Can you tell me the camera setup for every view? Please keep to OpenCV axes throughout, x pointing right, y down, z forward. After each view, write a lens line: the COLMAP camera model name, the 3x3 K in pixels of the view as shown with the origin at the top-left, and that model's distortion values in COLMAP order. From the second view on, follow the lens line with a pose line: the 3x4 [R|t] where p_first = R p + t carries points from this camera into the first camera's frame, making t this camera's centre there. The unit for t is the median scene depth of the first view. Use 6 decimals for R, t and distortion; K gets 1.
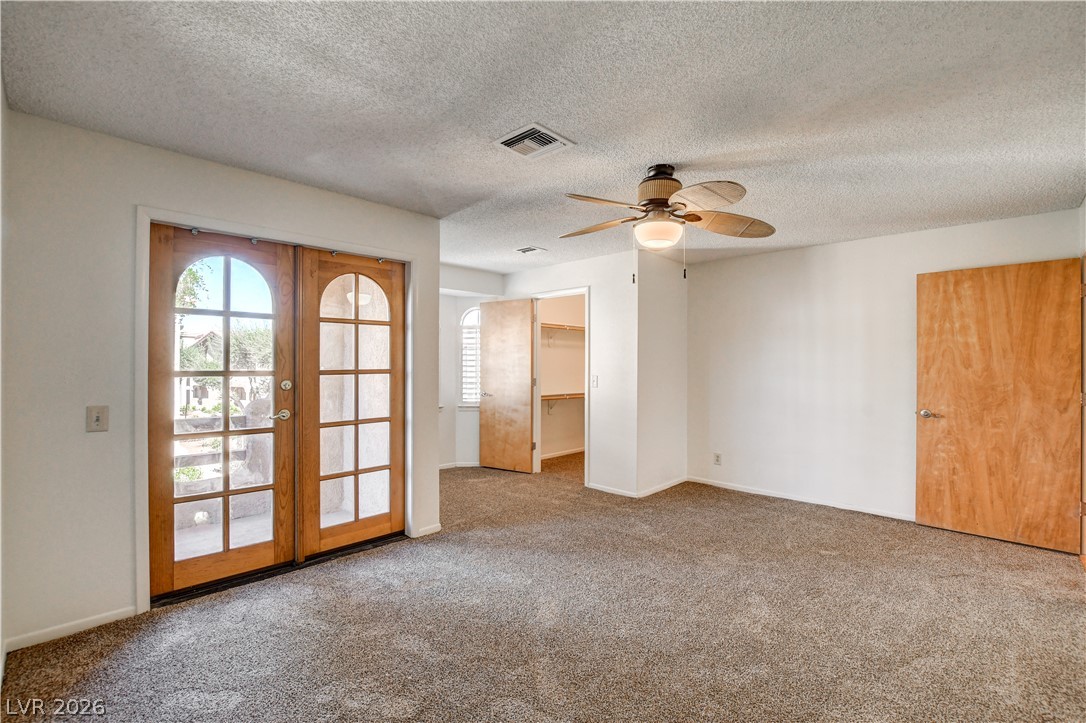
lens RADIAL K [[493.9, 0, 541.2], [0, 493.9, 356.3], [0, 0, 1]] dist [-0.027377, 0.001044]
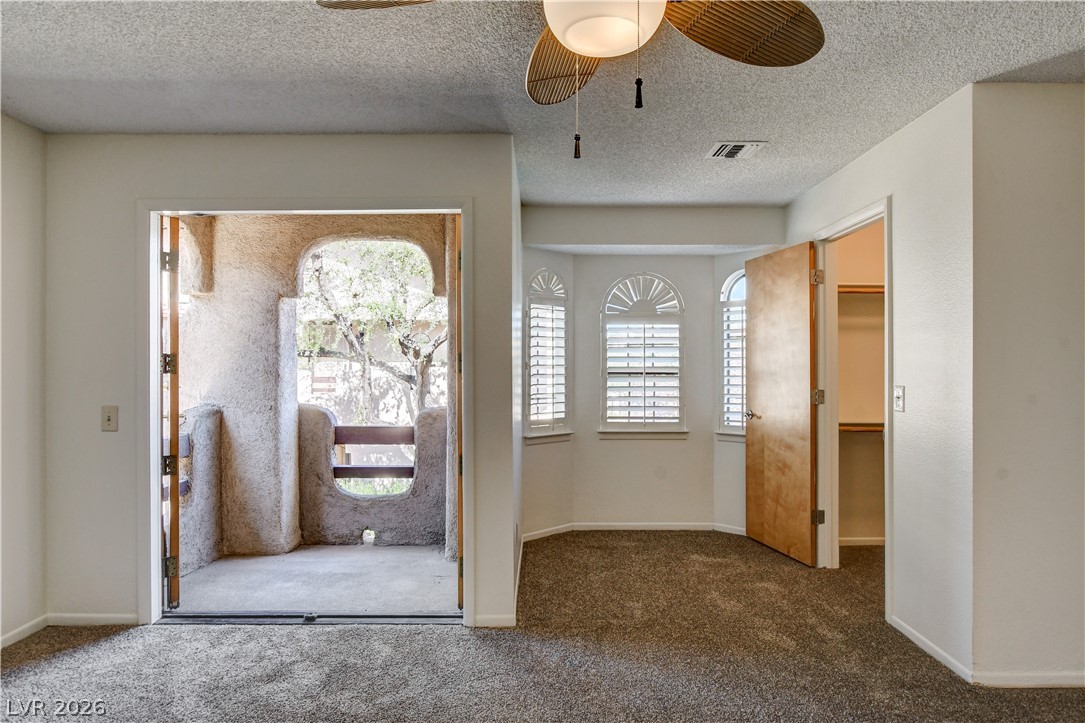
lens RADIAL K [[634.4, 0, 542.5], [0, 634.4, 361.5], [0, 0, 1]] dist [-0.015112, 0.000316]
pose [[0.690477, -0.008231, -0.723307, 0.273078], [0.013523, 0.999907, 0.001531, 0.008381], [0.723228, -0.010839, 0.690525, 0.310527]]
